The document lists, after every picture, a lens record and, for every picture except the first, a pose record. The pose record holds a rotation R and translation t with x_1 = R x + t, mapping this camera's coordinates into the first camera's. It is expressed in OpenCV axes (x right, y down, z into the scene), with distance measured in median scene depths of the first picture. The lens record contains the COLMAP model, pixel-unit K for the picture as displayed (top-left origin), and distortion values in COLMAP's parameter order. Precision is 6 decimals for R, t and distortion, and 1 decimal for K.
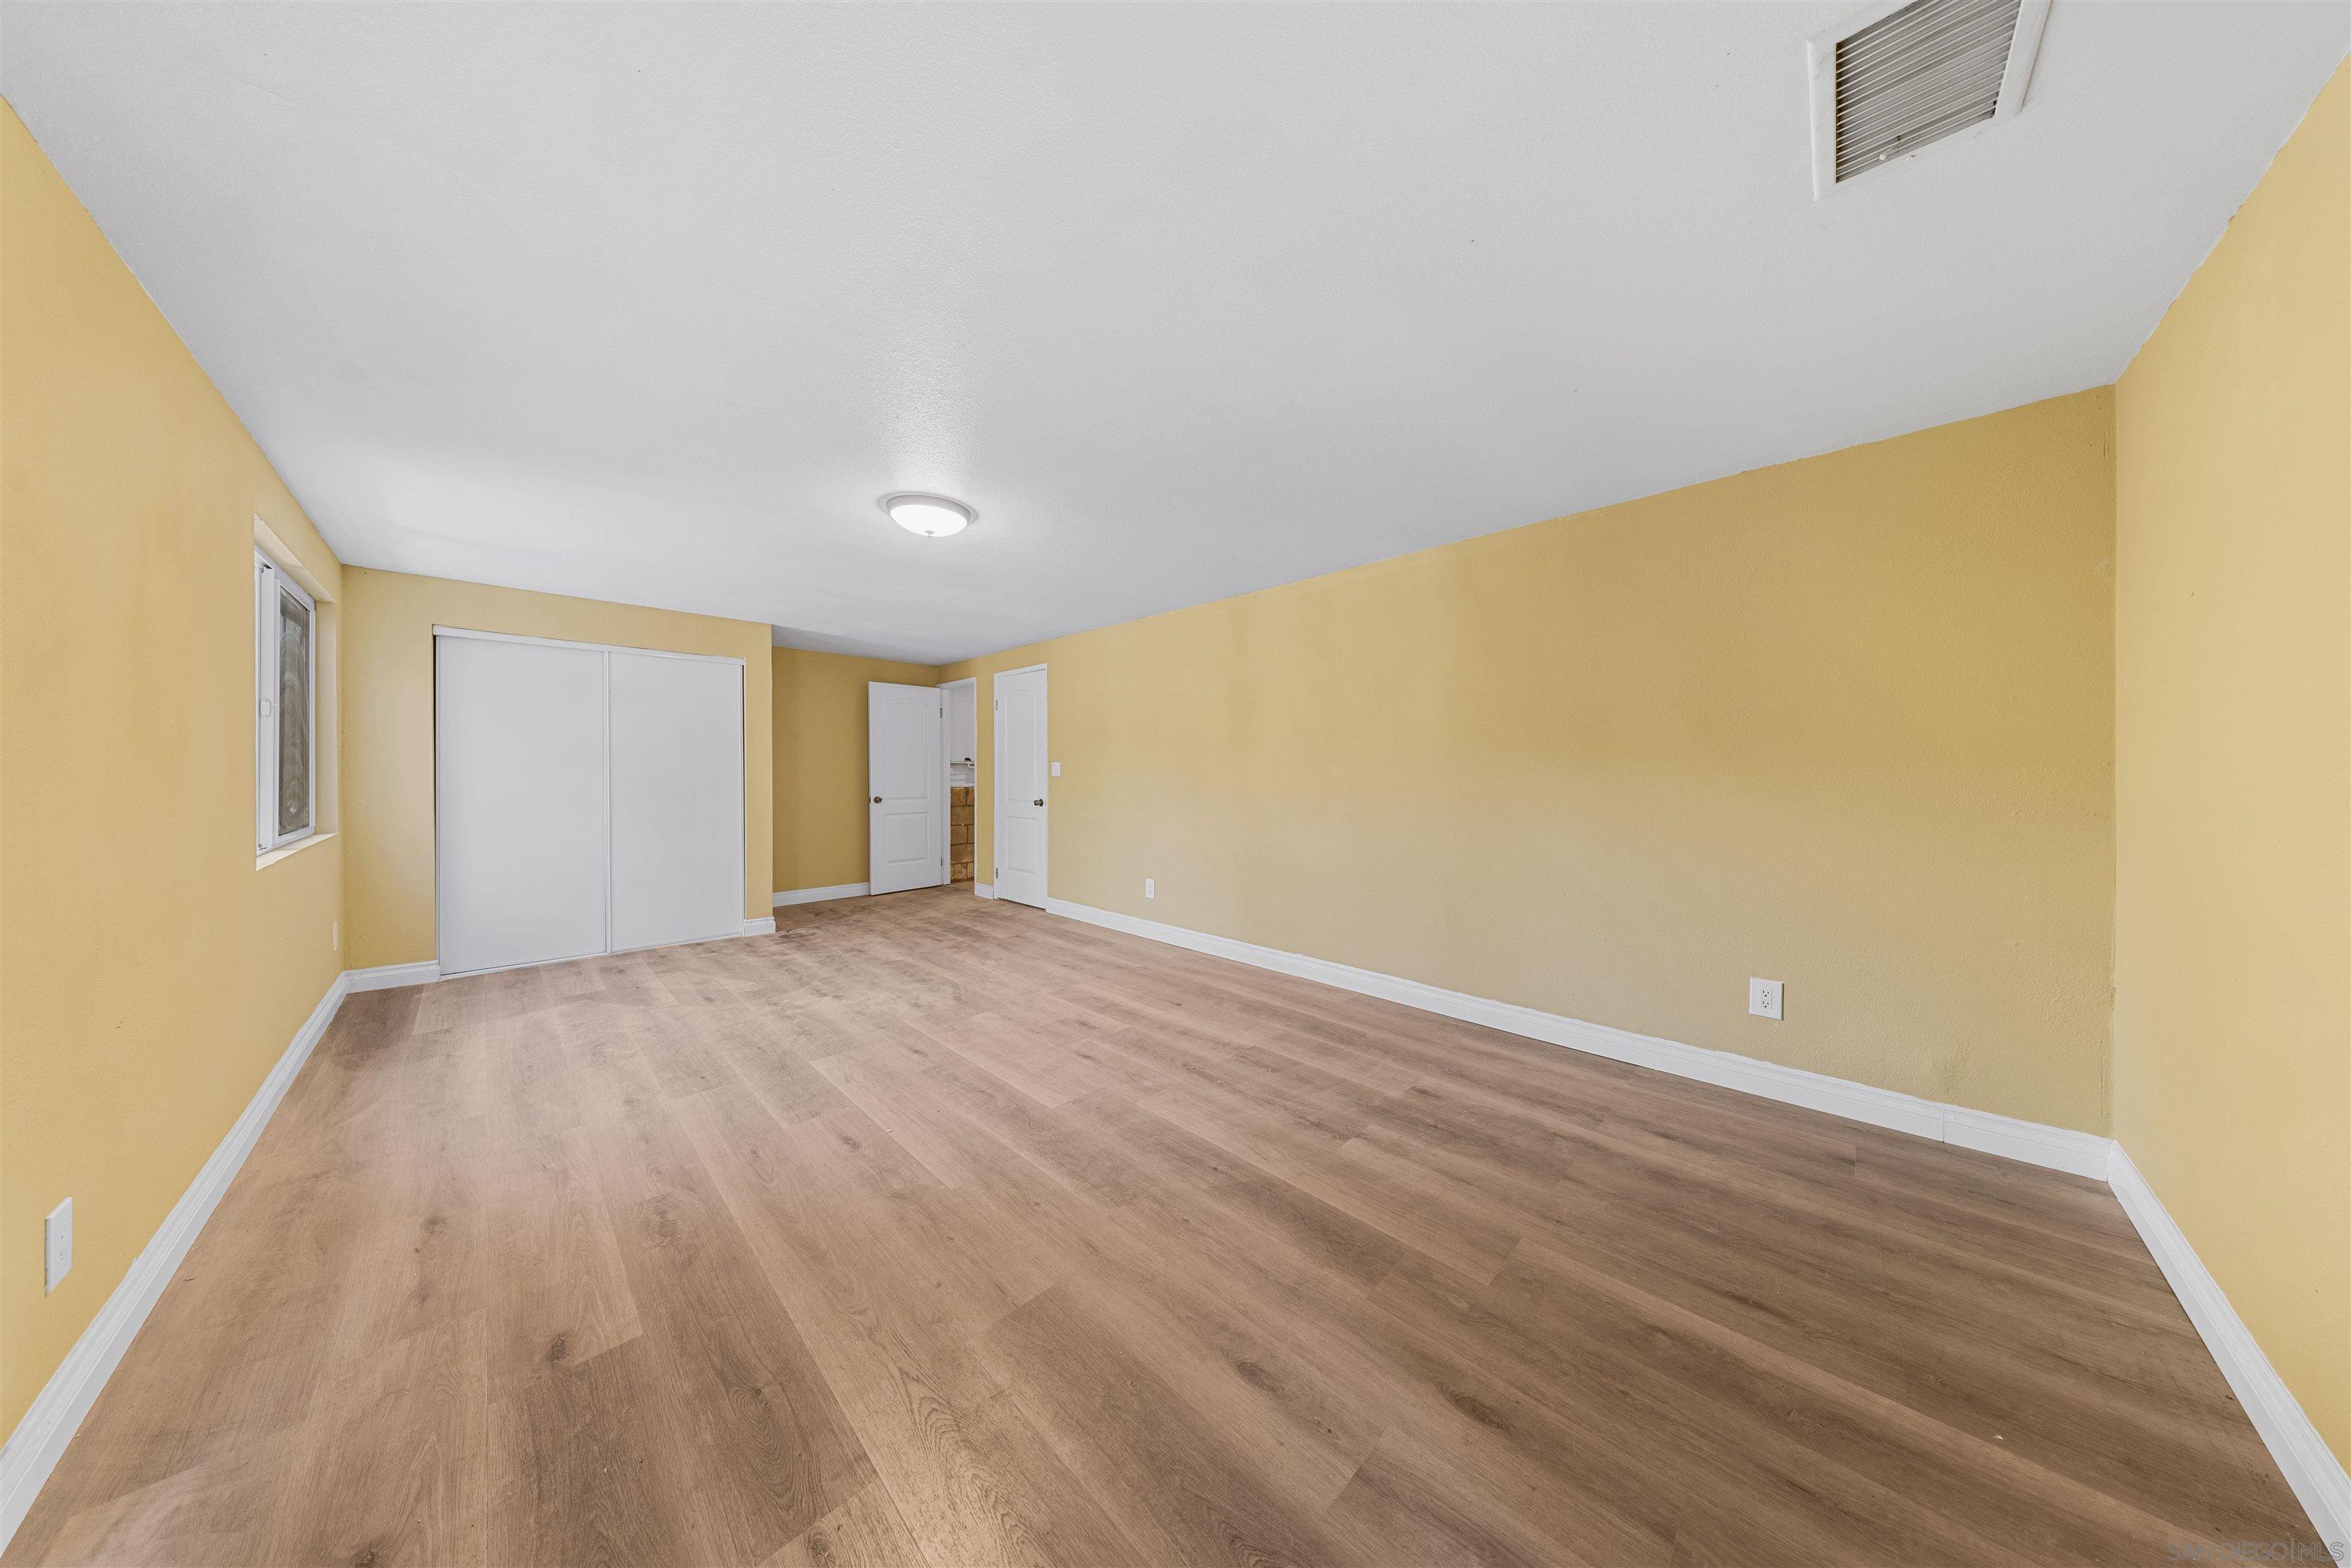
lens RADIAL K [[685.3, 0, 1176.4], [0, 685.3, 765.4], [0, 0, 1]] dist [-0.003254, -0.000029]
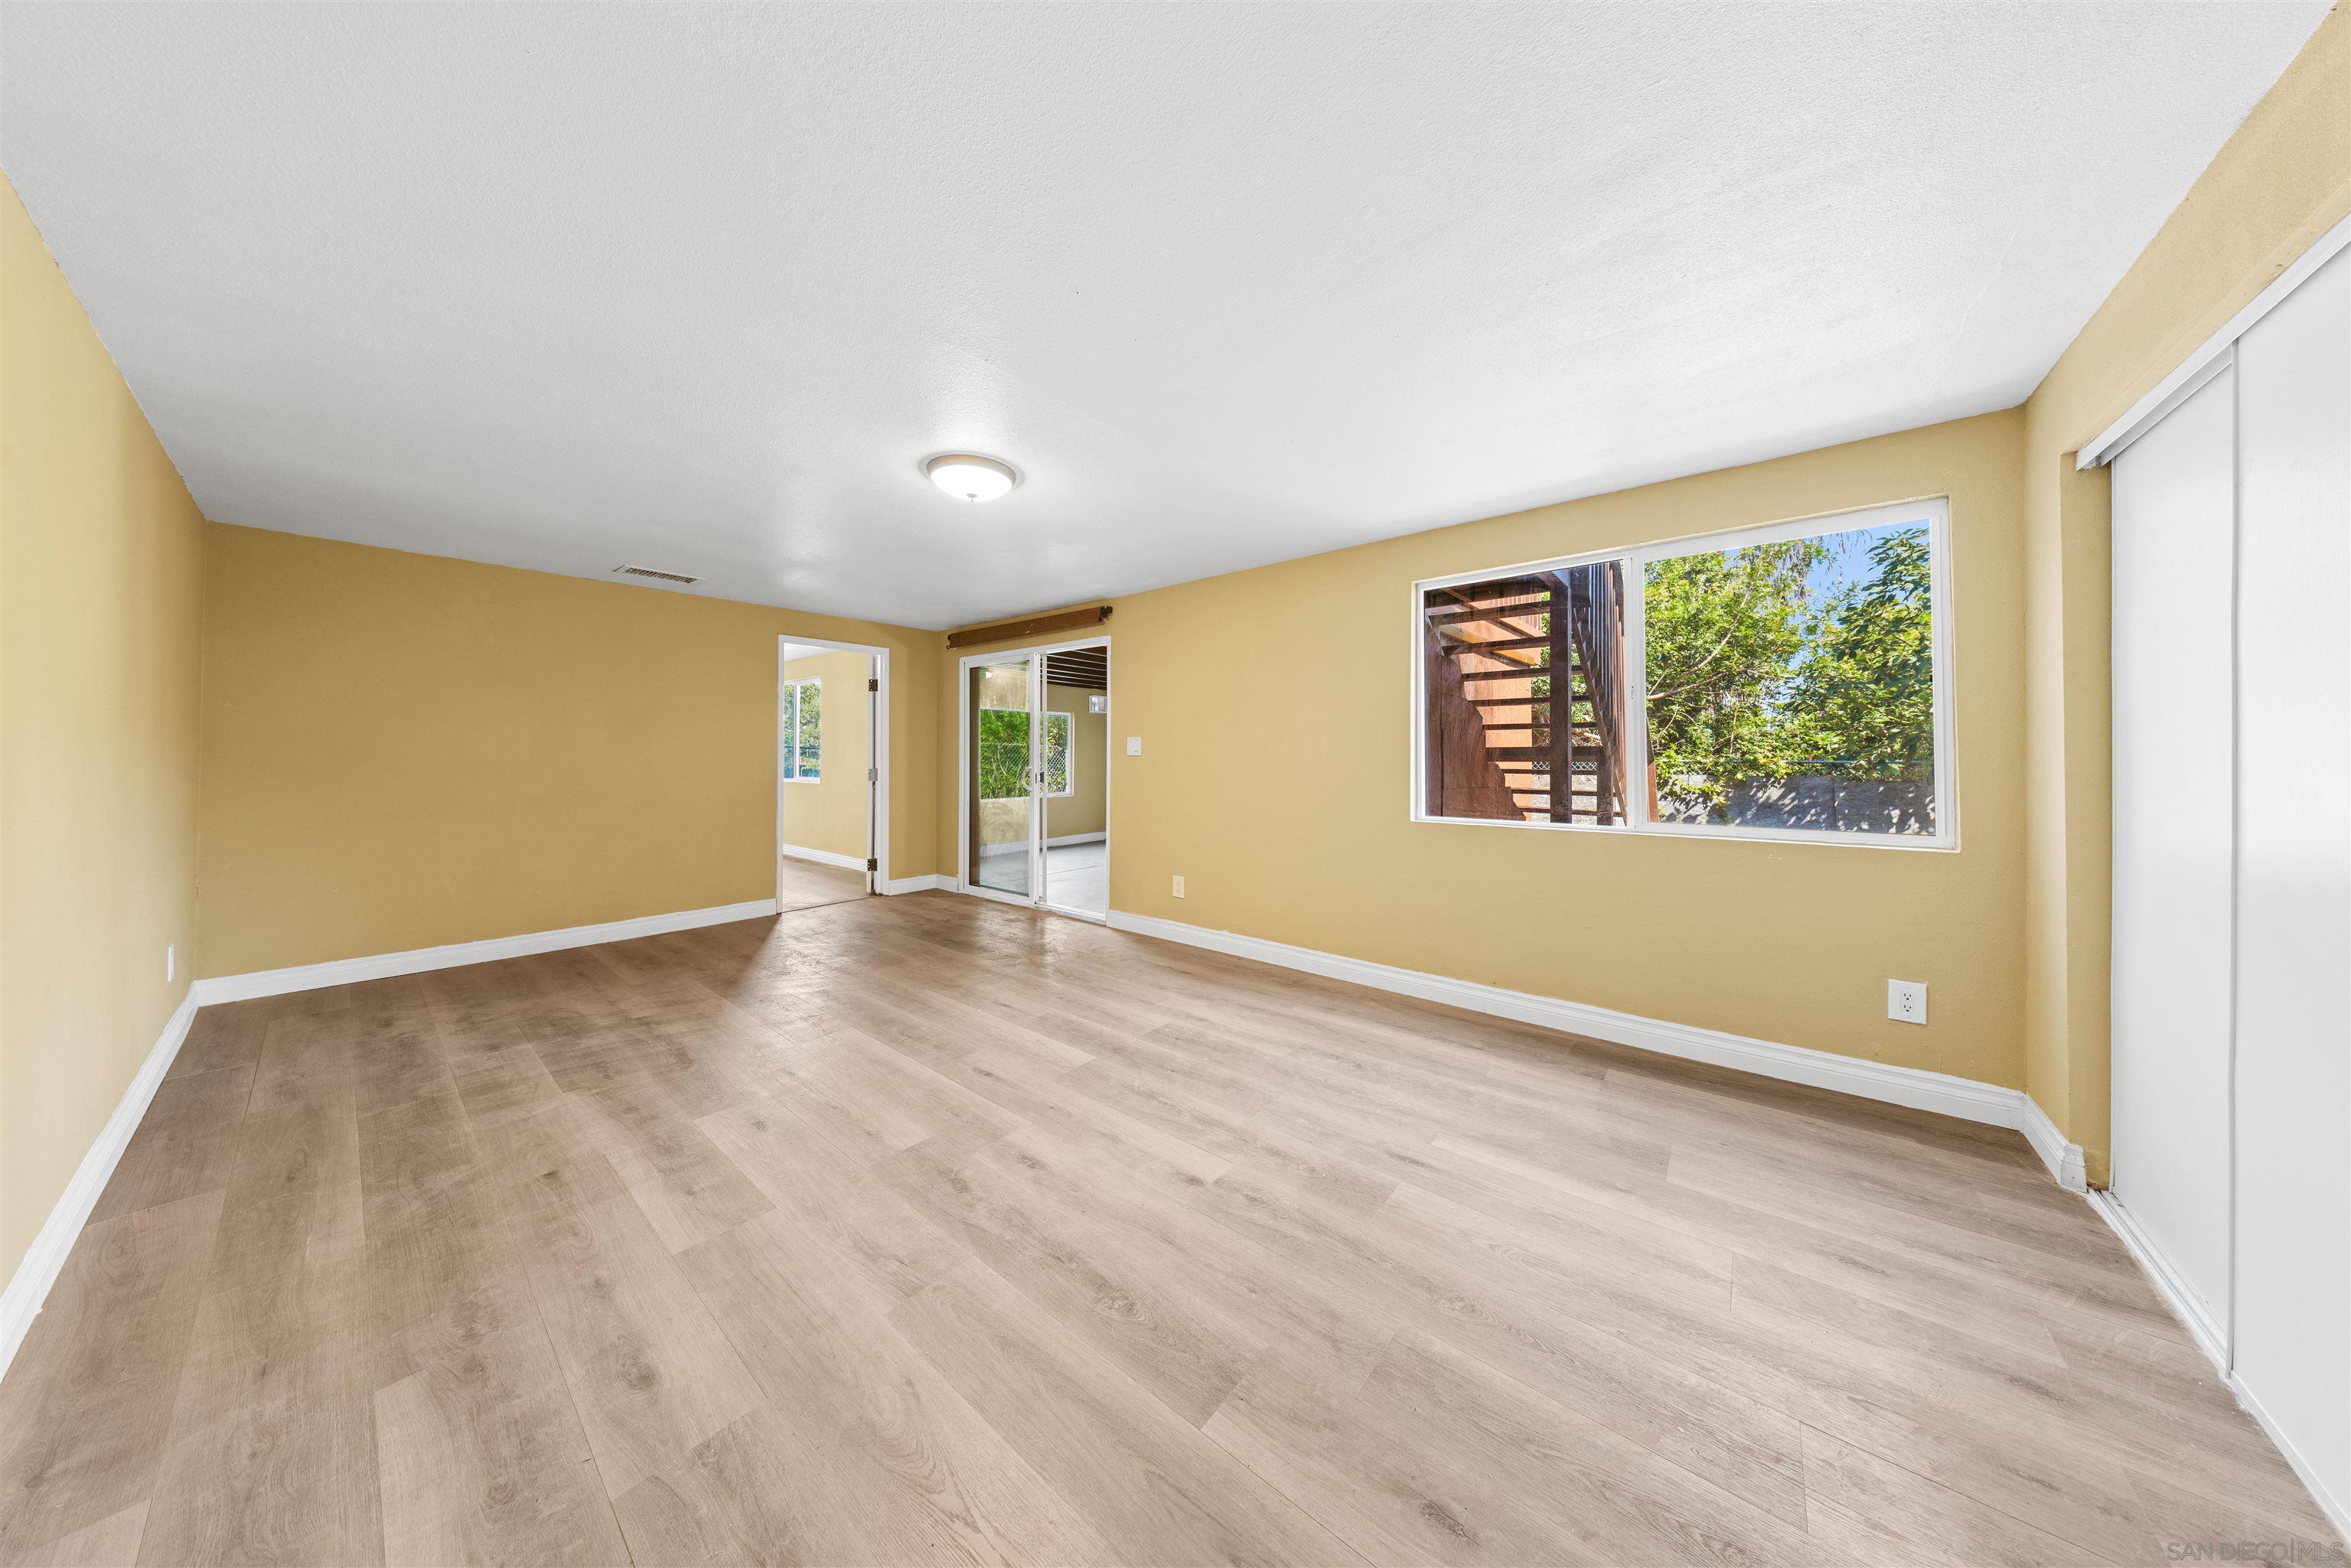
lens RADIAL K [[685.3, 0, 1176.4], [0, 685.3, 765.4], [0, 0, 1]] dist [-0.003254, -0.000029]
pose [[-0.995091, -0.000096, -0.098959, -0.522495], [-0.001664, 0.999874, 0.015766, 0.006126], [0.098945, 0.015854, -0.994967, 1.854183]]
